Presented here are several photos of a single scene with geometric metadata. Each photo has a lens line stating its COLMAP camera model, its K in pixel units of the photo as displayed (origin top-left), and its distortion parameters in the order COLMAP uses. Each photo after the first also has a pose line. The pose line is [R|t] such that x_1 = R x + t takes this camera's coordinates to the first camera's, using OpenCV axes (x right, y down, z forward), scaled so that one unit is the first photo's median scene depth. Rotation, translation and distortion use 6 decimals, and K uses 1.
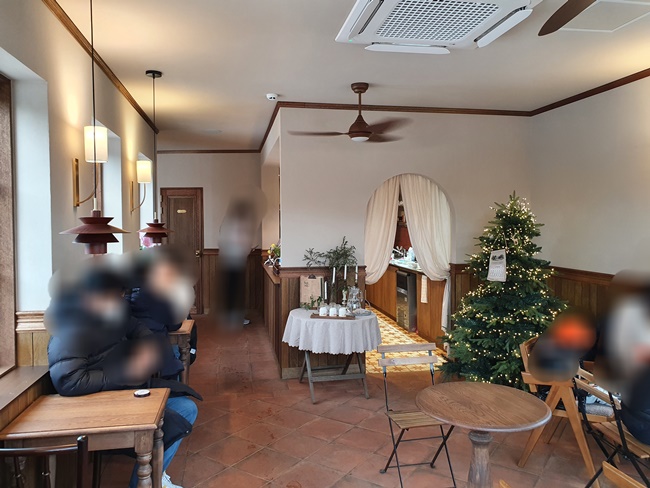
lens RADIAL K [[500.8, 0, 324.5], [0, 500.8, 242.8], [0, 0, 1]] dist [-0.000984, -0.006434]
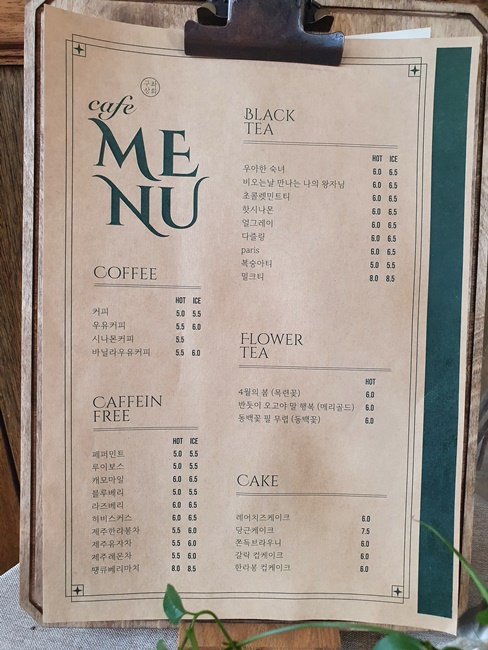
lens RADIAL K [[500.8, 0, 244.1], [0, 500.8, 325.1], [0, 0, 1]] dist [-0.000984, -0.006434]
pose [[0.987305, 0.033189, -0.155329, -0.017610], [-0.032612, 0.999448, 0.006265, 0.097357], [0.155451, -0.001120, 0.987843, 0.951019]]
